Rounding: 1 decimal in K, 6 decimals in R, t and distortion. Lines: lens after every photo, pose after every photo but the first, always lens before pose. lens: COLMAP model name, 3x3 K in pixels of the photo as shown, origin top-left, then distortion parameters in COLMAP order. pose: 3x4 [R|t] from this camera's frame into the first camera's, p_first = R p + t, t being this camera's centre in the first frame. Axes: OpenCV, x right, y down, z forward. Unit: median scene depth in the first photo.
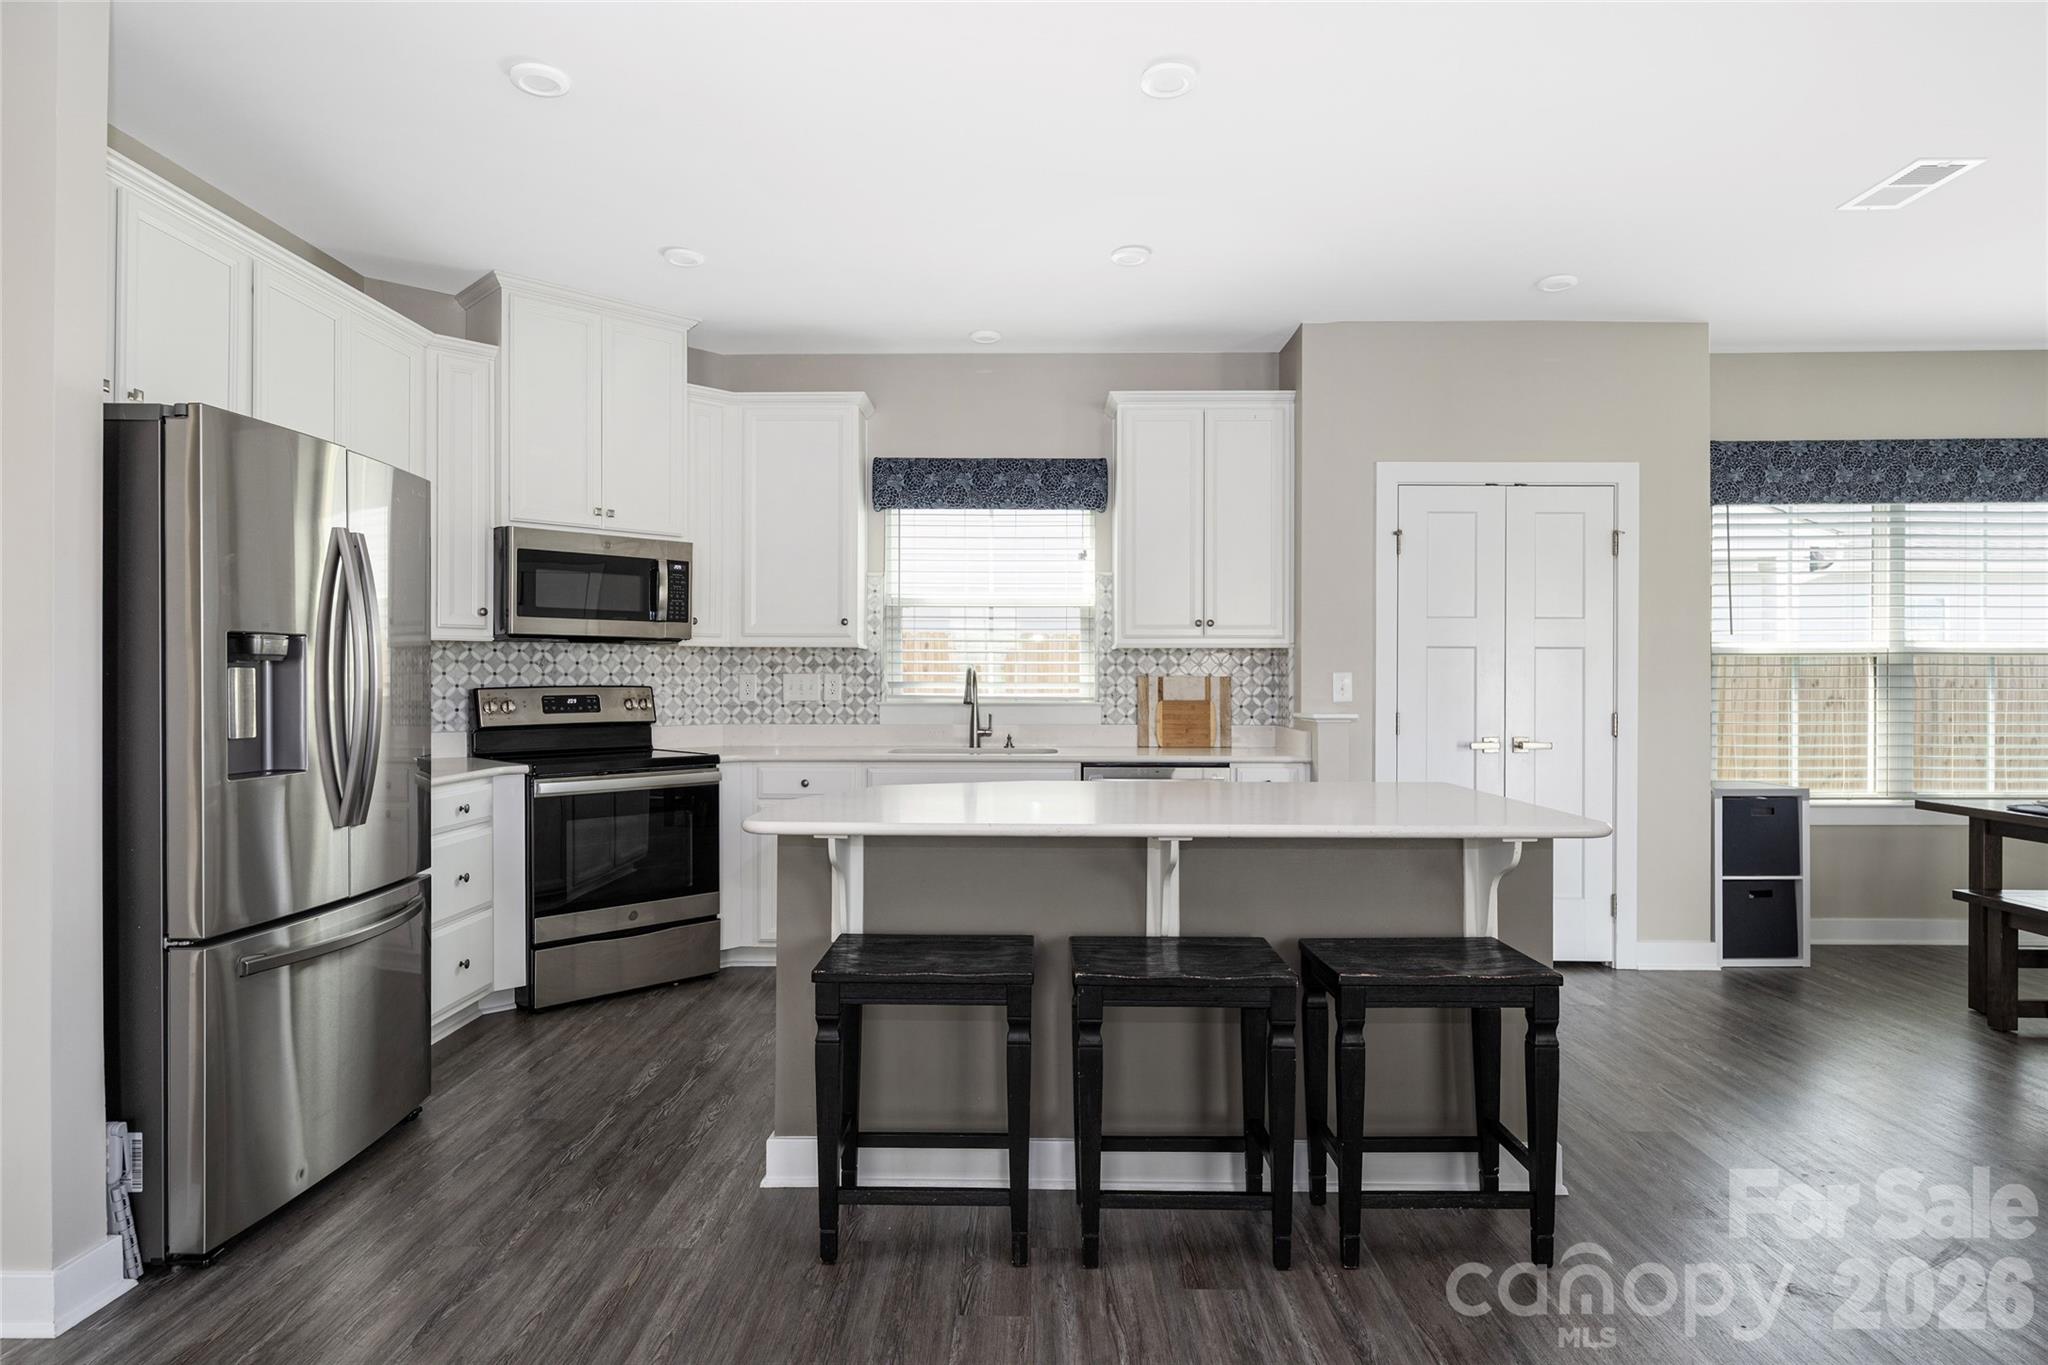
lens RADIAL K [[1139.6, 0, 1029.3], [0, 1139.6, 684.1], [0, 0, 1]] dist [0.002779, -0.002816]
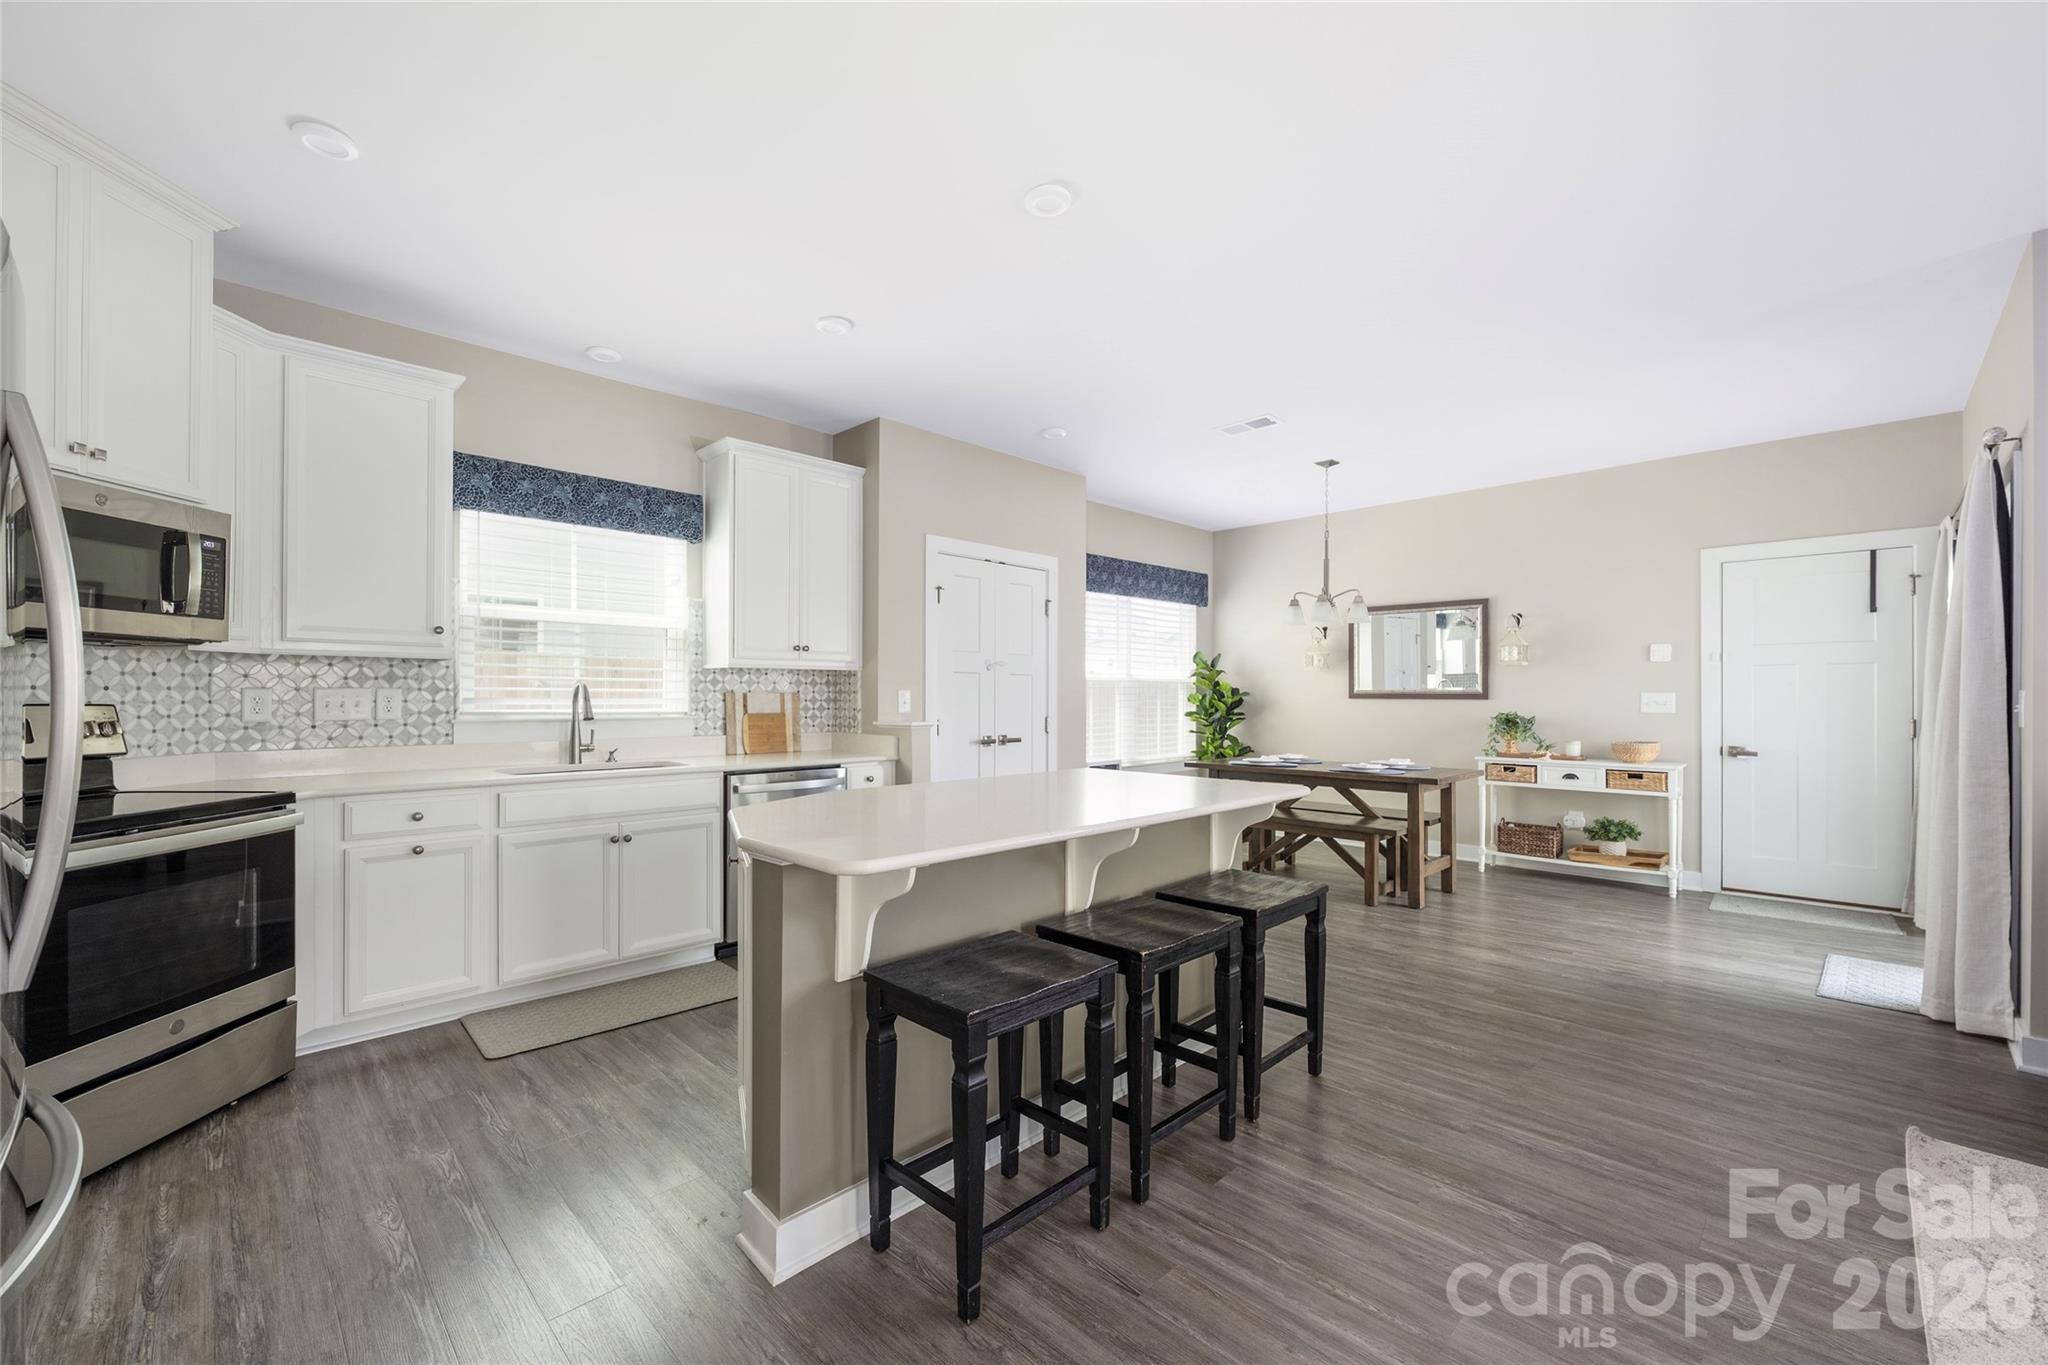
lens RADIAL K [[823.2, 0, 1014.2], [0, 823.2, 692.9], [0, 0, 1]] dist [-0.002418, 0.000765]
pose [[0.707122, 0.003202, 0.707084, -0.298811], [0.001325, 0.999982, -0.005854, -0.001551], [-0.707090, 0.005077, 0.707105, 0.234254]]
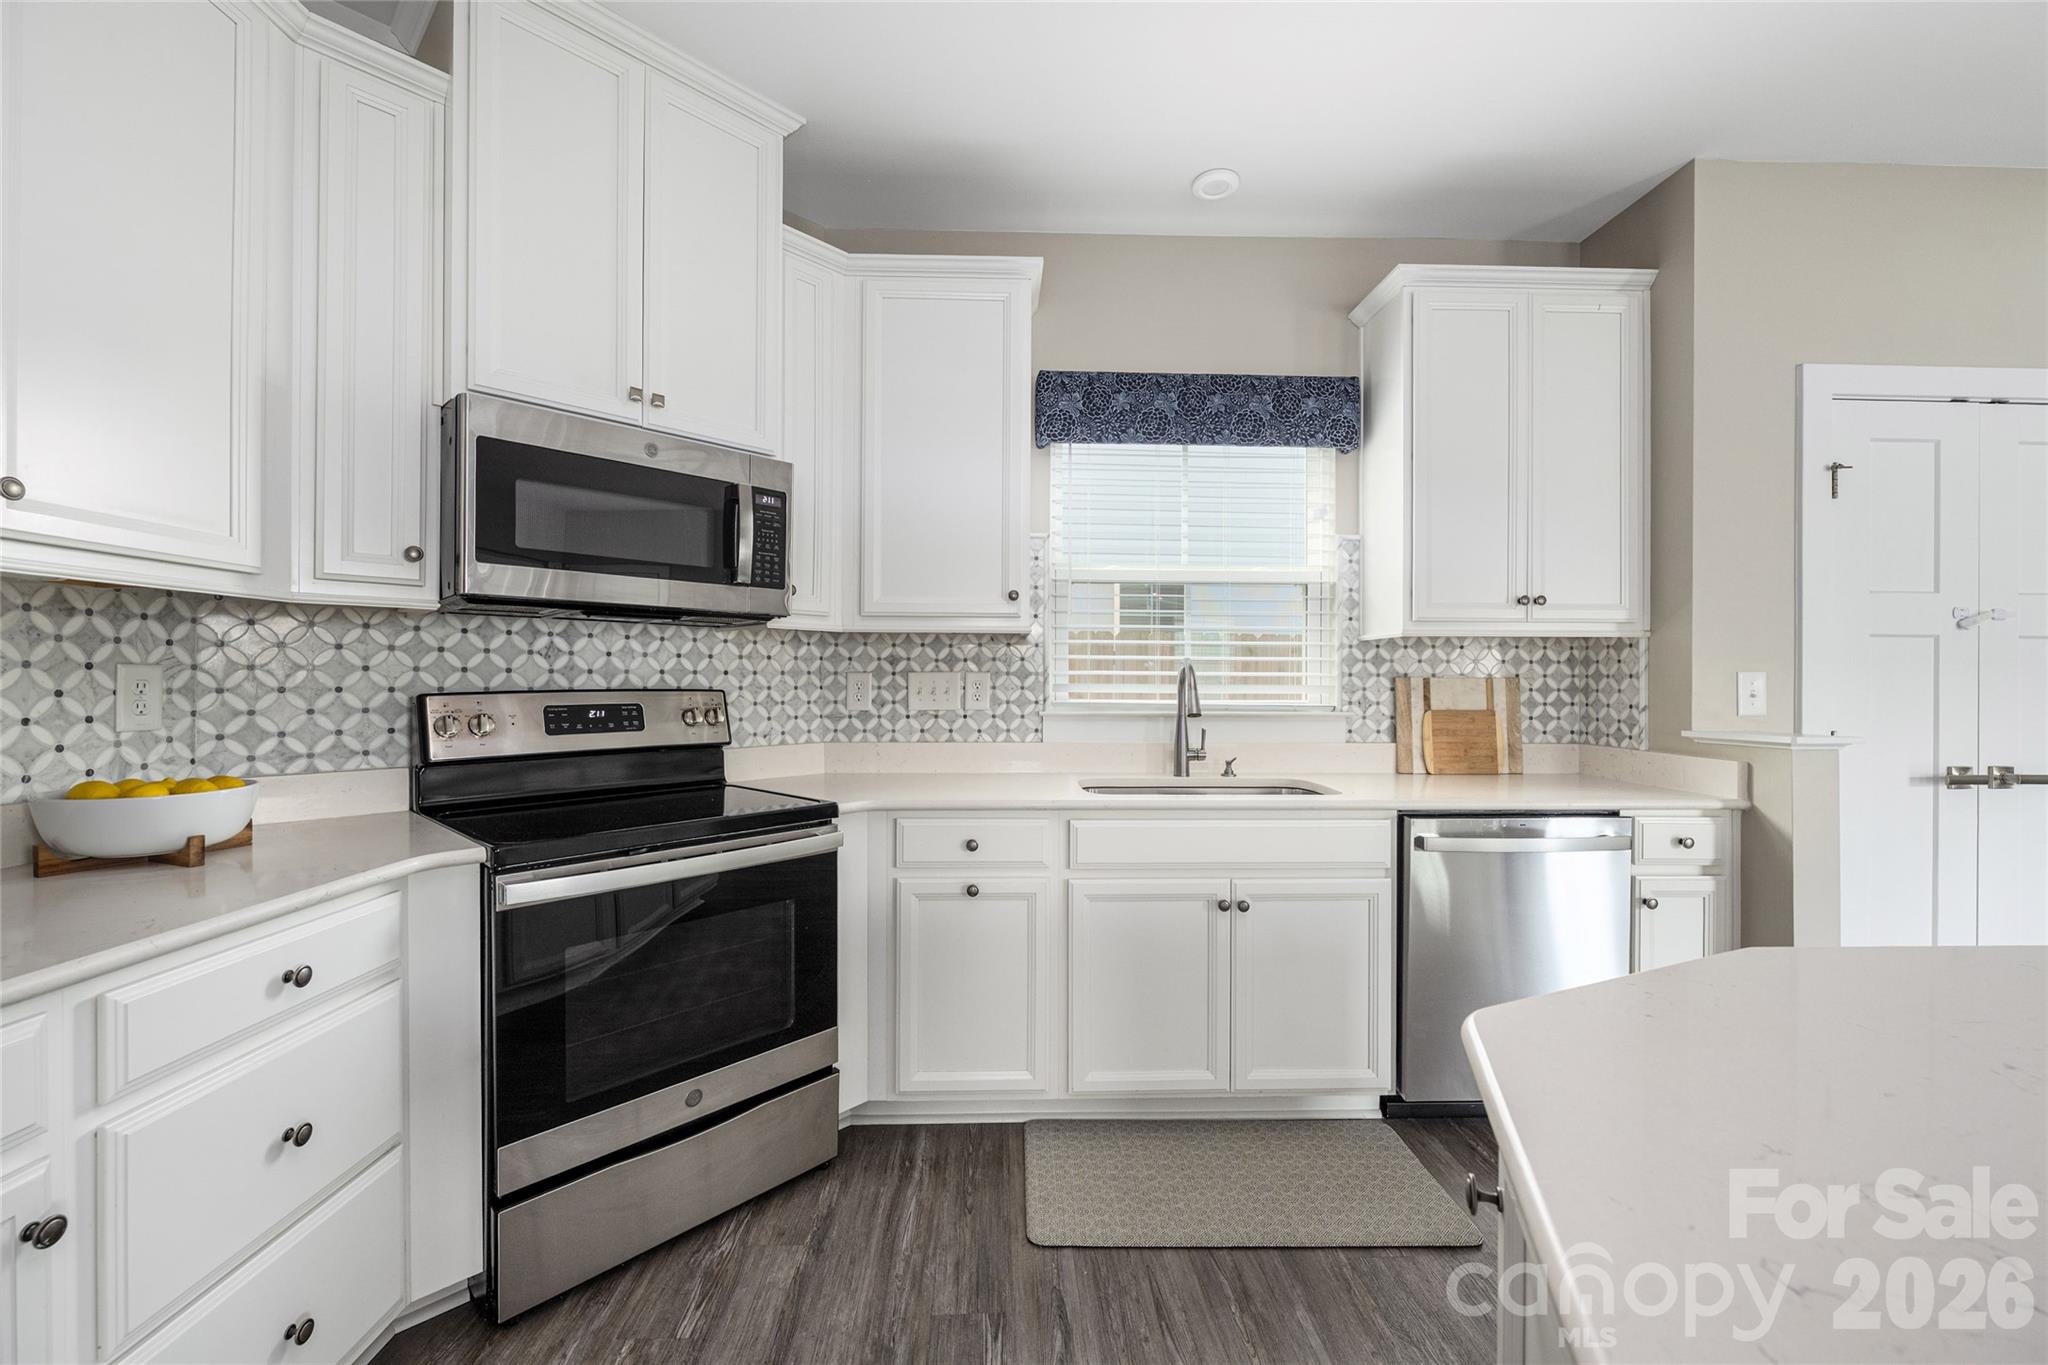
lens RADIAL K [[823.2, 0, 1024.0], [0, 823.2, 681.1], [0, 0, 1]] dist [-0.002418, 0.000765]
pose [[0.999060, 0.002474, 0.043281, -0.177663], [-0.002329, 0.999992, -0.003397, -0.002046], [-0.043289, 0.003293, 0.999057, 0.513519]]
